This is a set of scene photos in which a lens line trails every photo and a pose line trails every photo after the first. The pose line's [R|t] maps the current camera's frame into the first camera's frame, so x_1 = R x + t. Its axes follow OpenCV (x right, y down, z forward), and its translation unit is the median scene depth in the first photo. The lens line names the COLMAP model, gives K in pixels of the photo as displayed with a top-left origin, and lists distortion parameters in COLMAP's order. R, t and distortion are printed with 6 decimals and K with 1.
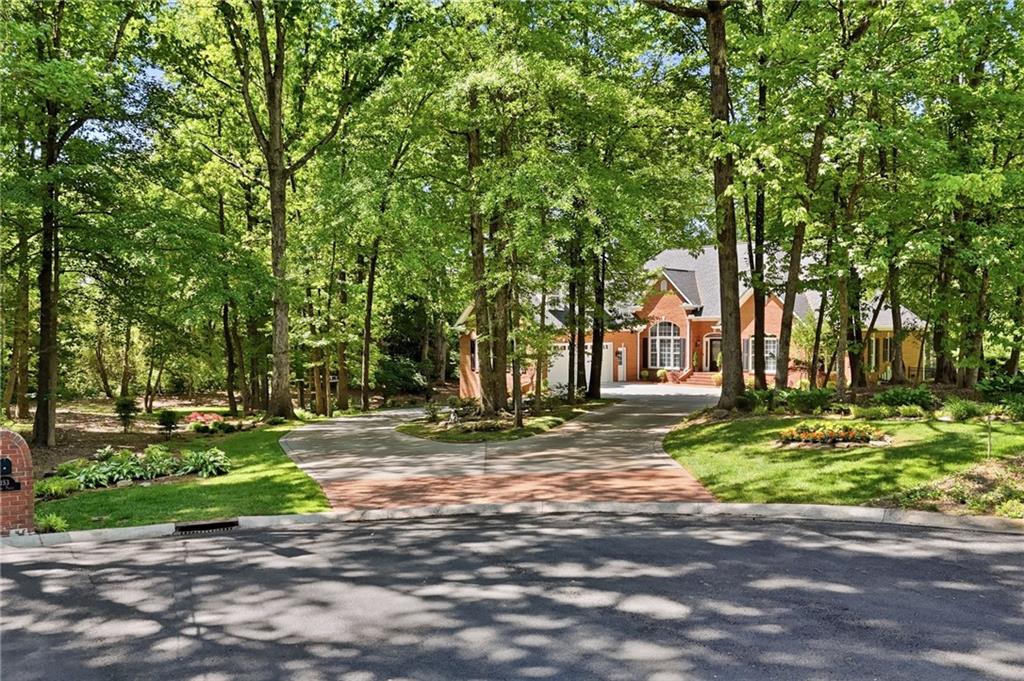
lens RADIAL K [[813.7, 0, 512.0], [0, 813.7, 340.5], [0, 0, 1]] dist [0.074120, -0.096802]
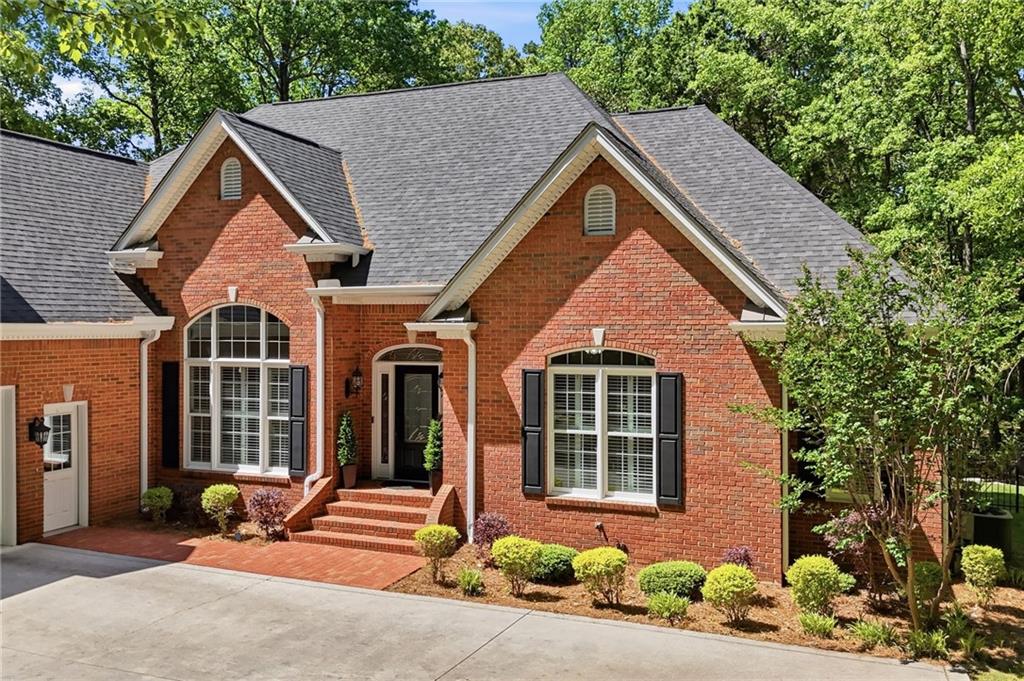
lens RADIAL K [[813.7, 0, 512.0], [0, 813.7, 340.5], [0, 0, 1]] dist [0.074120, -0.096802]
pose [[0.916390, -0.008272, 0.400200, 0.162100], [0.004023, 0.999926, 0.011458, -0.013958], [-0.400265, -0.008890, 0.916356, 0.707884]]
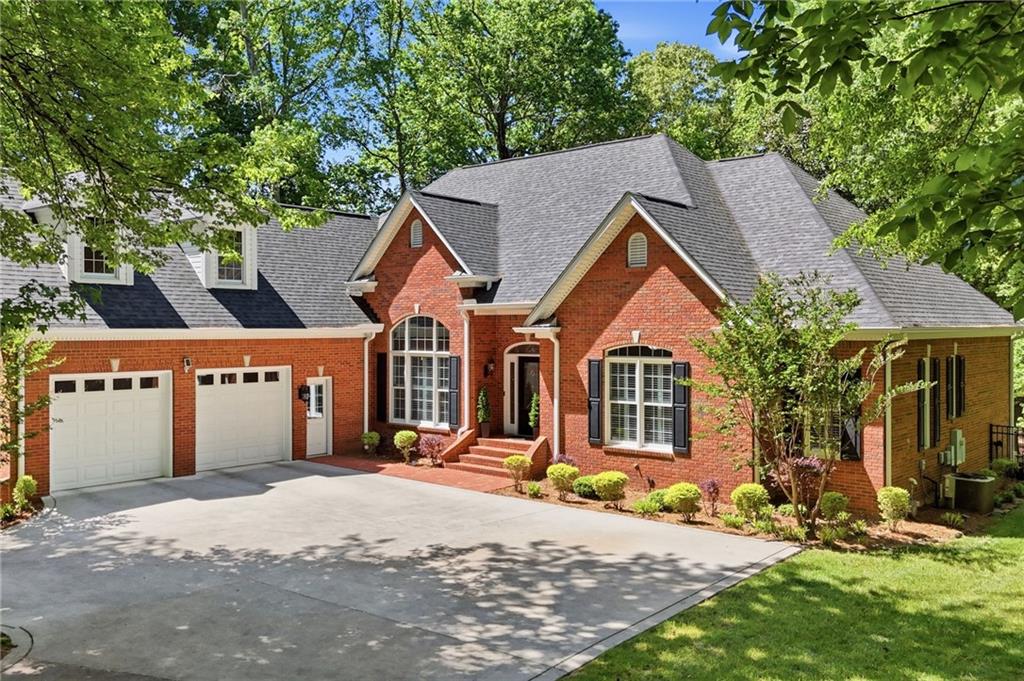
lens RADIAL K [[813.7, 0, 512.0], [0, 813.7, 340.5], [0, 0, 1]] dist [0.074120, -0.096802]
pose [[0.994632, -0.005196, 0.103349, 0.192503], [0.004303, 0.999951, 0.008859, -0.013994], [-0.103390, -0.008367, 0.994606, 0.573402]]
